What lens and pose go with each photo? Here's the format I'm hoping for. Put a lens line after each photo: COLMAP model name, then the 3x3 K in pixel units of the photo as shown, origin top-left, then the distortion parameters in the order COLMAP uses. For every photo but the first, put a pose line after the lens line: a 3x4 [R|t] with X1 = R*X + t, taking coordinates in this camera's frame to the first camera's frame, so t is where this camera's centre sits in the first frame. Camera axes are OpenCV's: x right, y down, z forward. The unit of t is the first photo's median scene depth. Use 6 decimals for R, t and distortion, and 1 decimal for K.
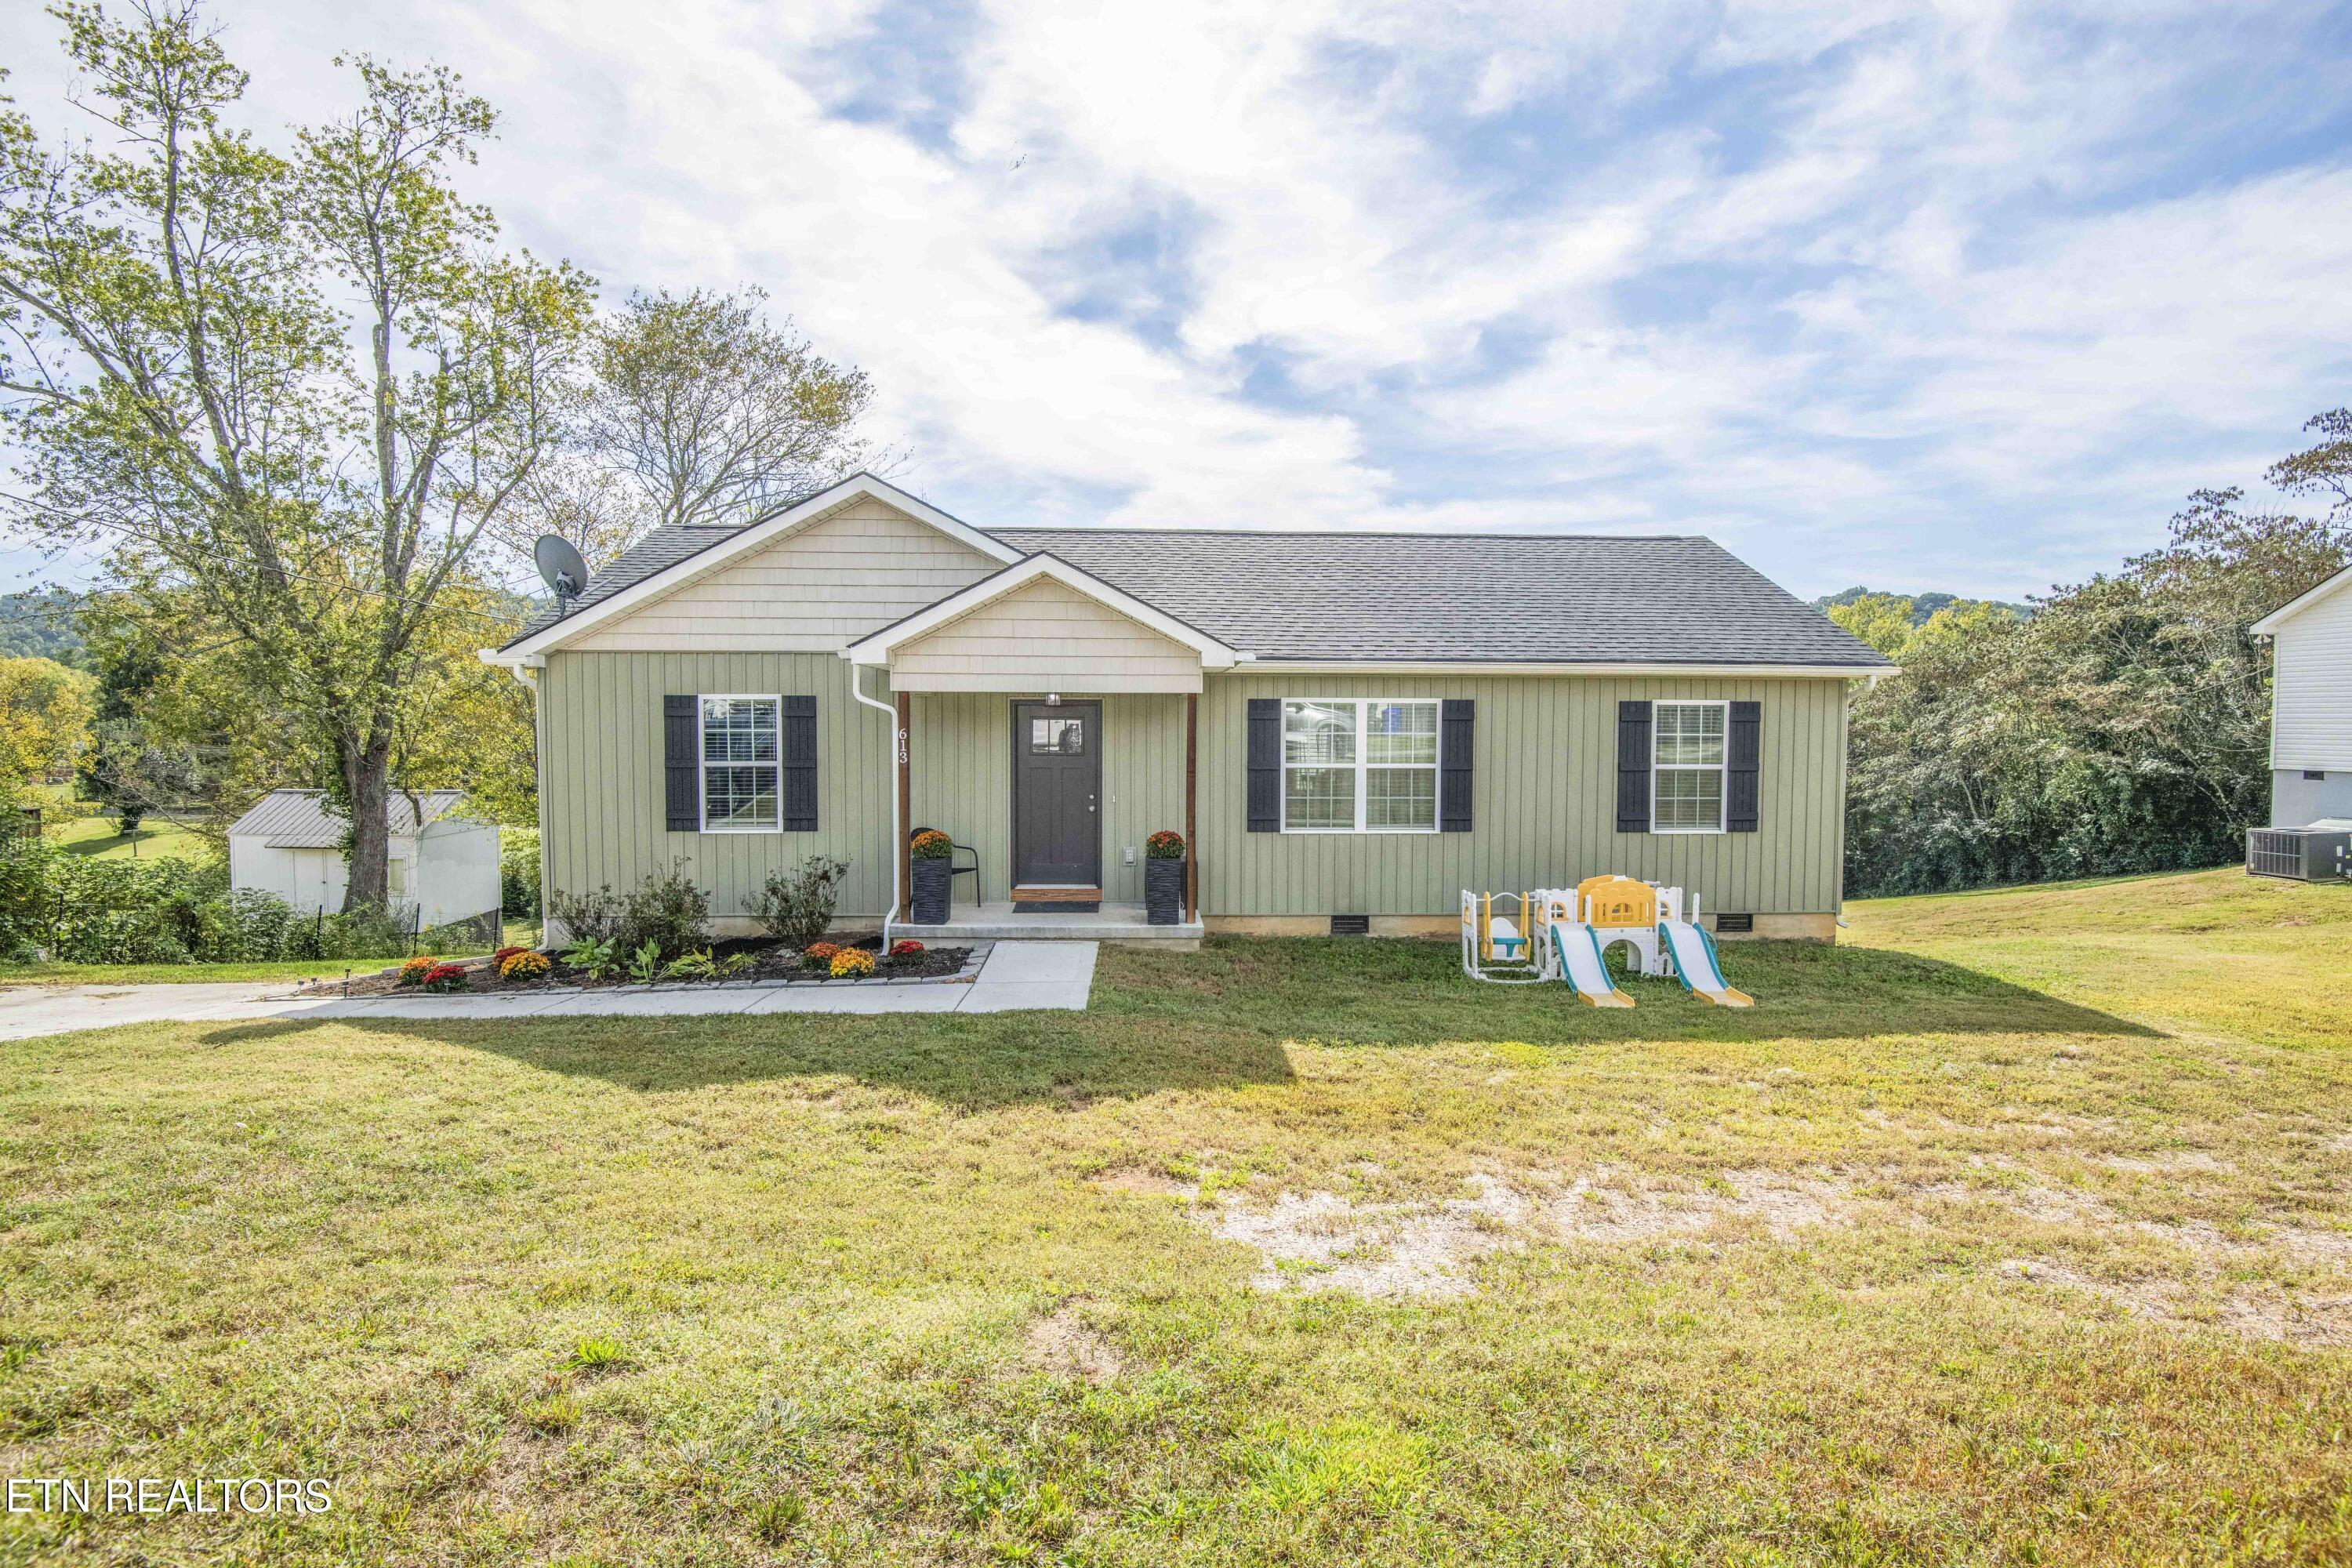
lens RADIAL K [[1060.0, 0, 1176.0], [0, 1060.0, 784.0], [0, 0, 1]] dist [-0.017436, -0.000243]
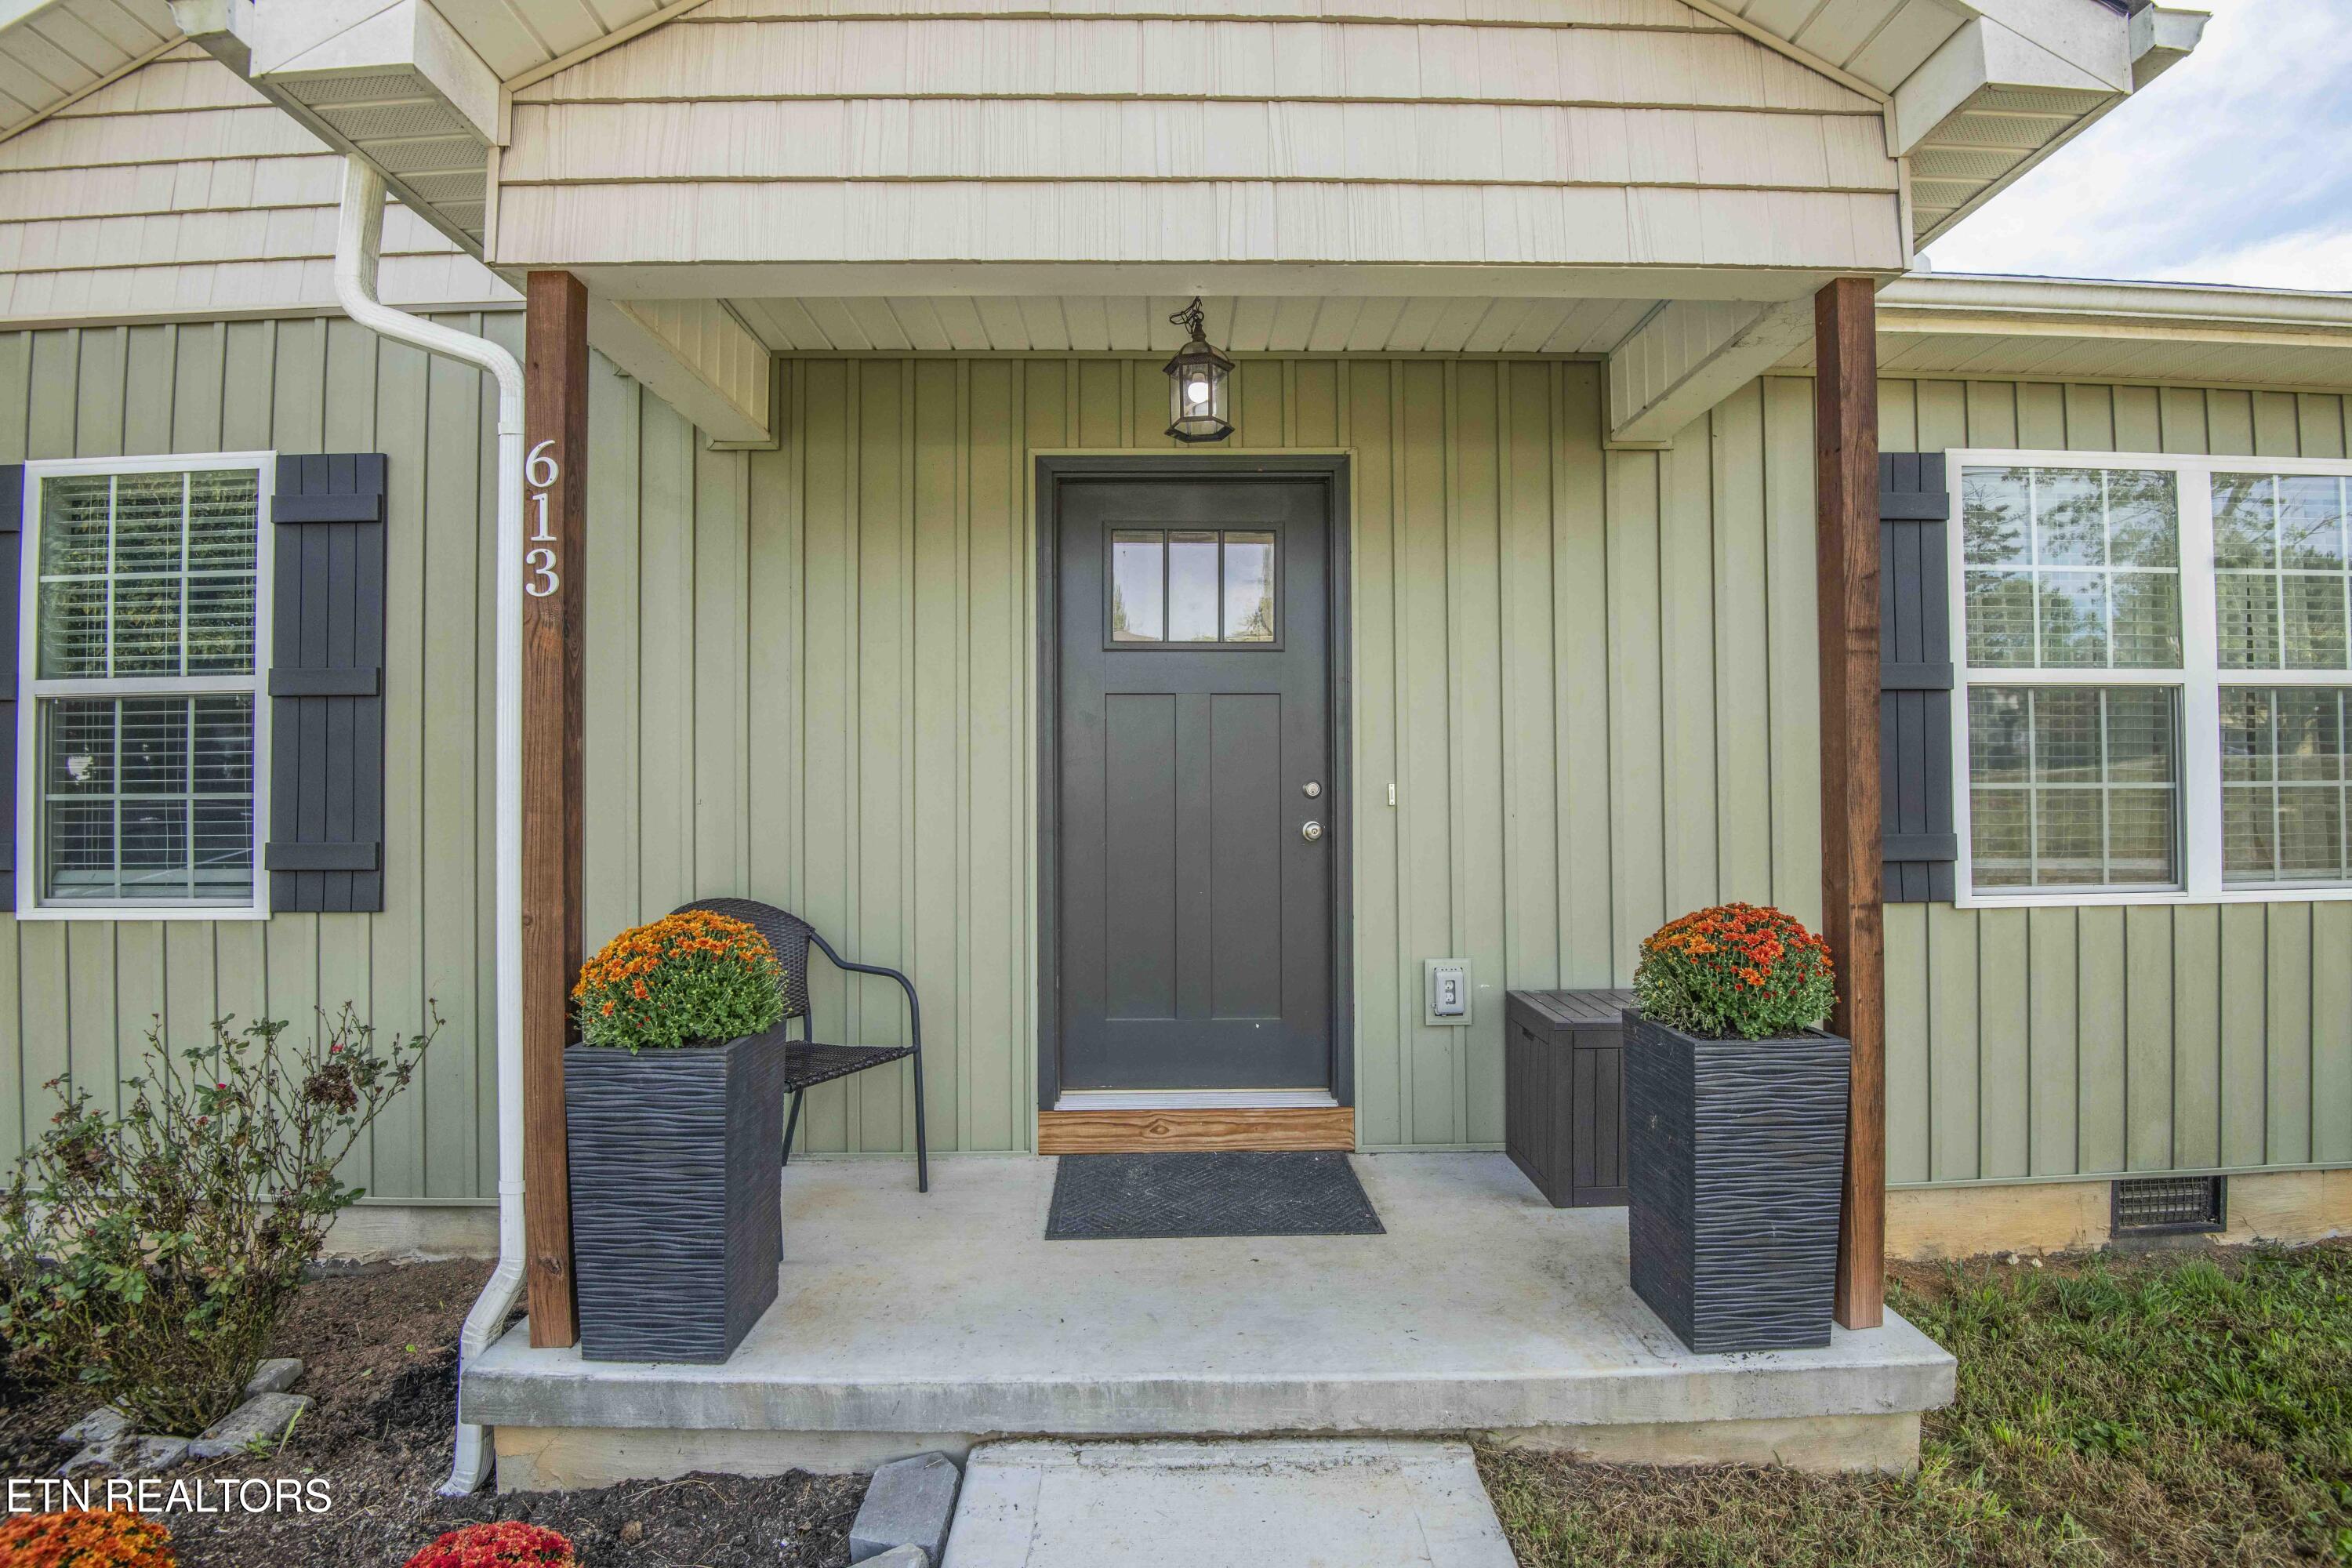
lens RADIAL K [[1068.2, 0, 1176.0], [0, 1068.2, 784.0], [0, 0, 1]] dist [-0.037127, 0.000020]
pose [[0.999482, -0.010651, -0.030373, -0.111407], [0.008735, 0.998006, -0.062511, 0.029386], [0.030978, 0.062213, 0.997582, 0.720090]]
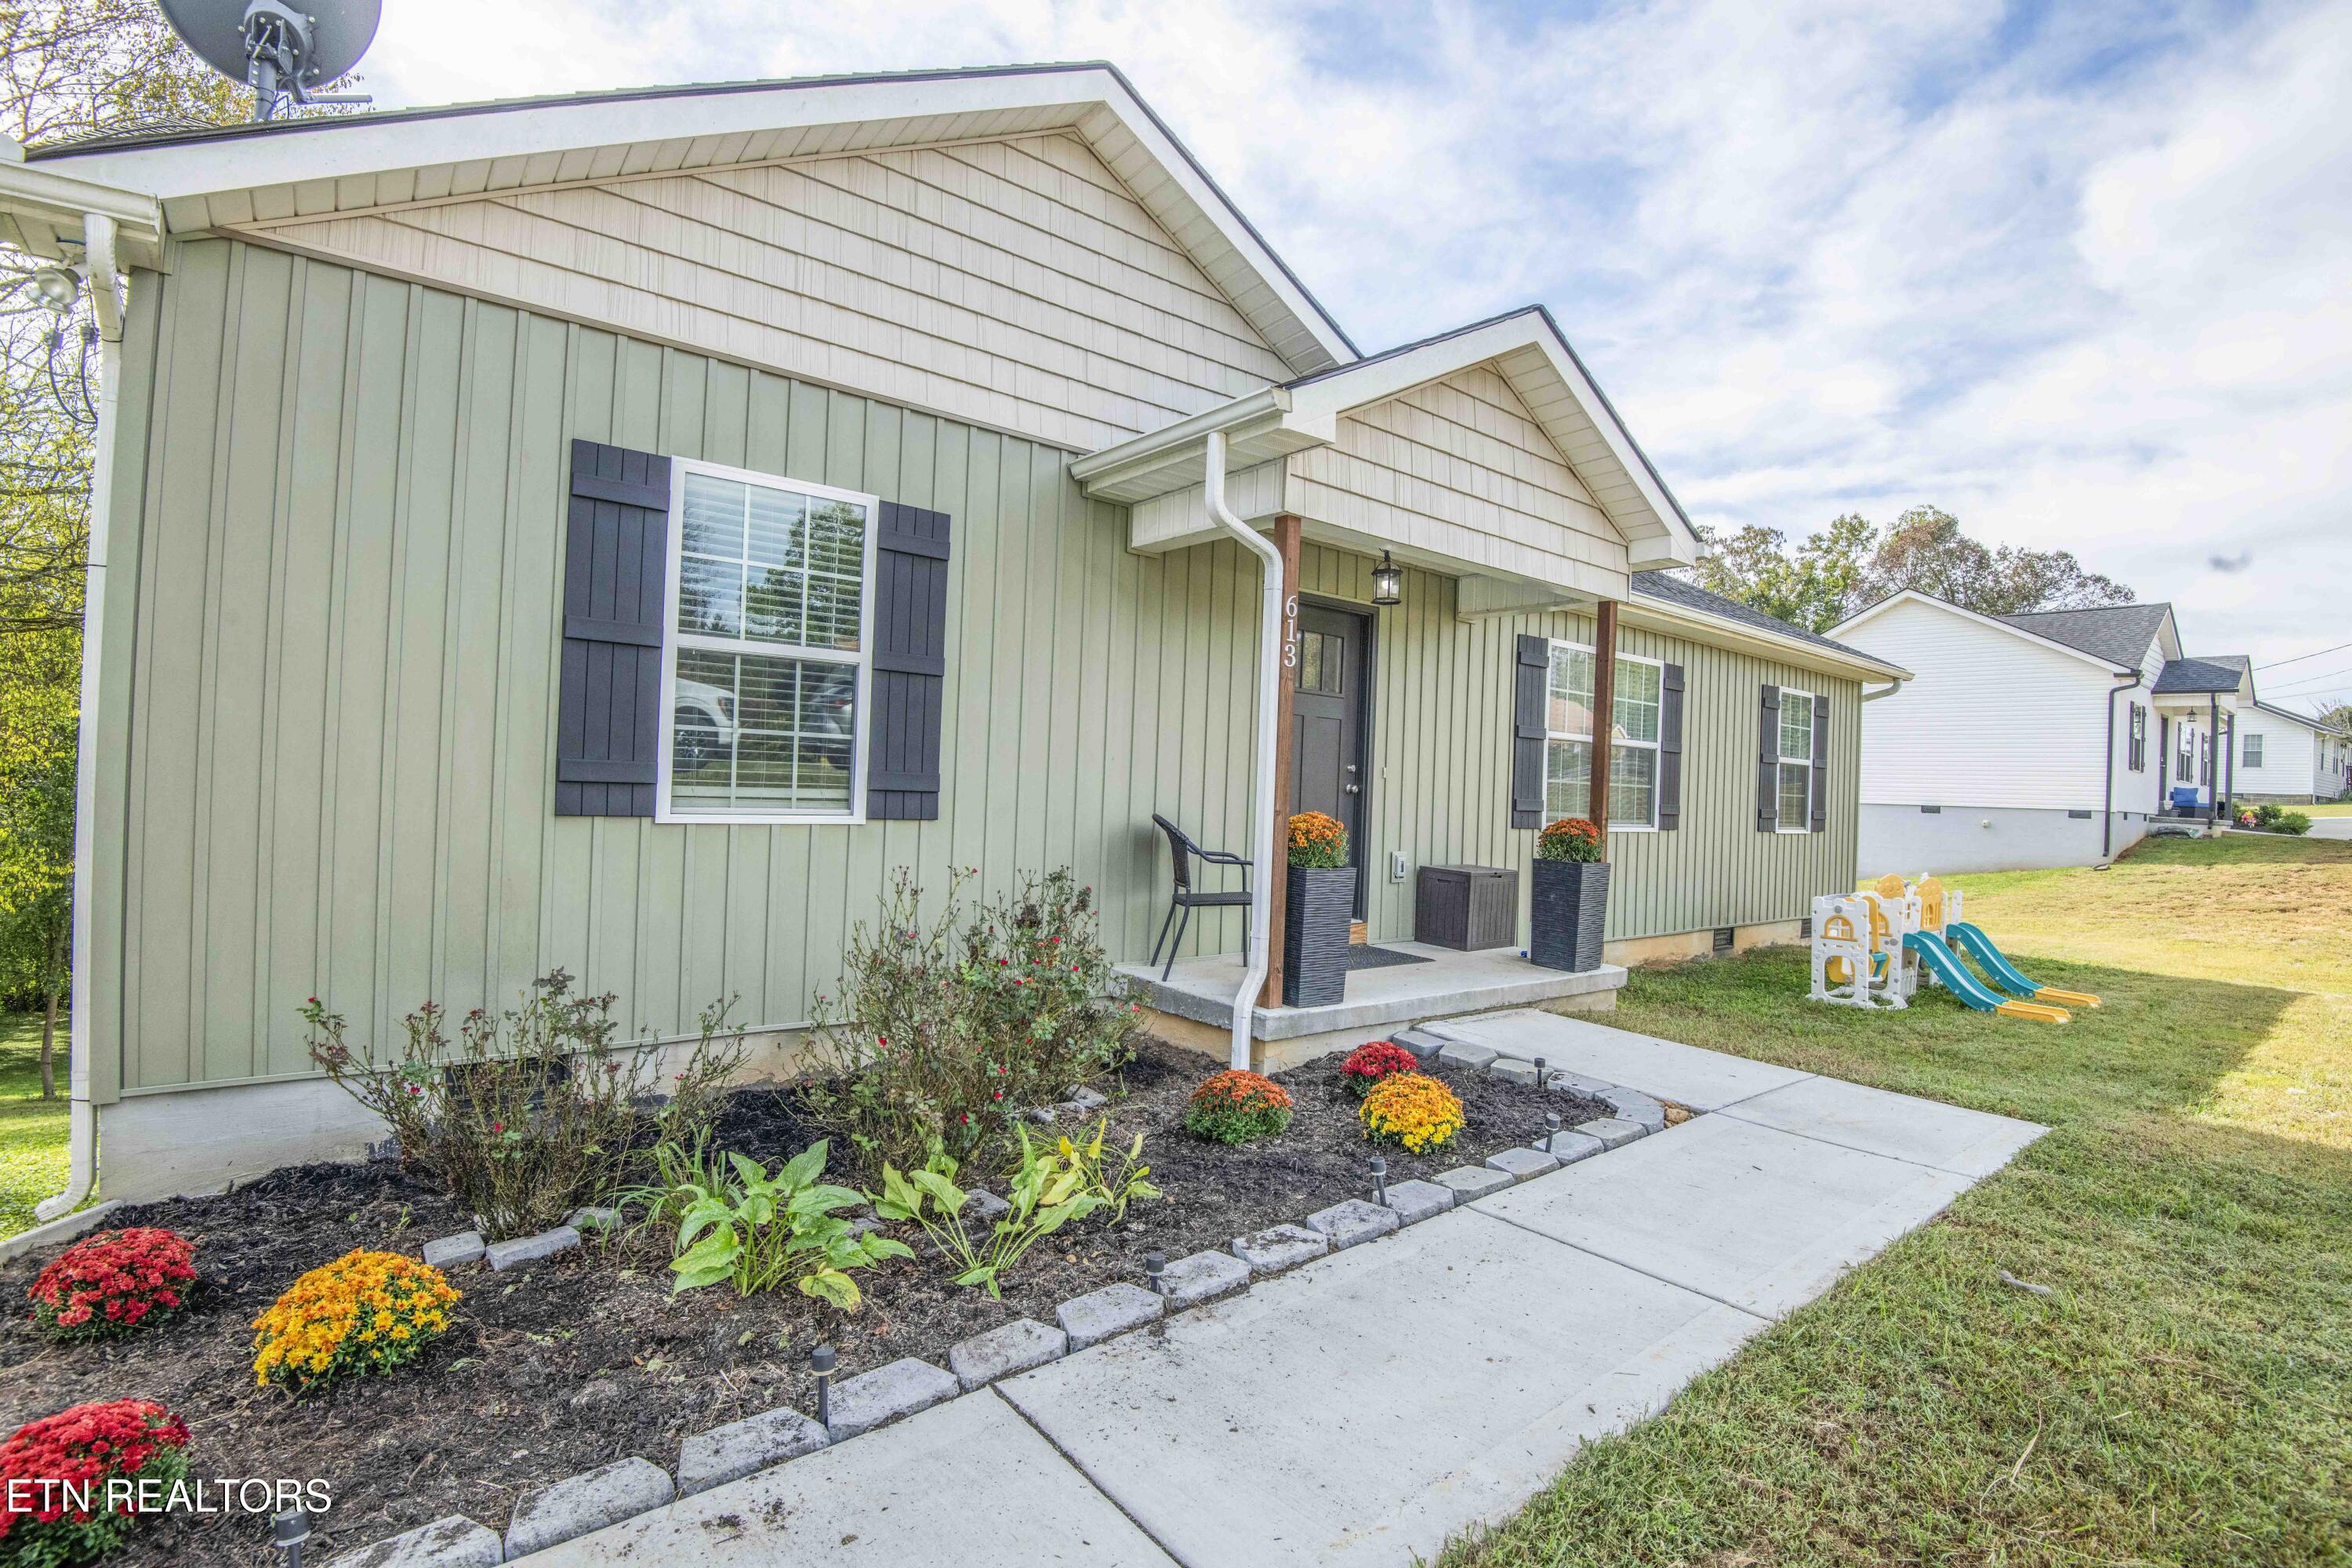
lens RADIAL K [[1076.0, 0, 1176.0], [0, 1076.0, 784.0], [0, 0, 1]] dist [-0.002898, -0.015408]
pose [[0.809270, 0.029606, 0.586690, -0.524342], [-0.005711, 0.999078, -0.042539, 0.048073], [-0.587409, 0.031075, 0.808693, 0.582943]]
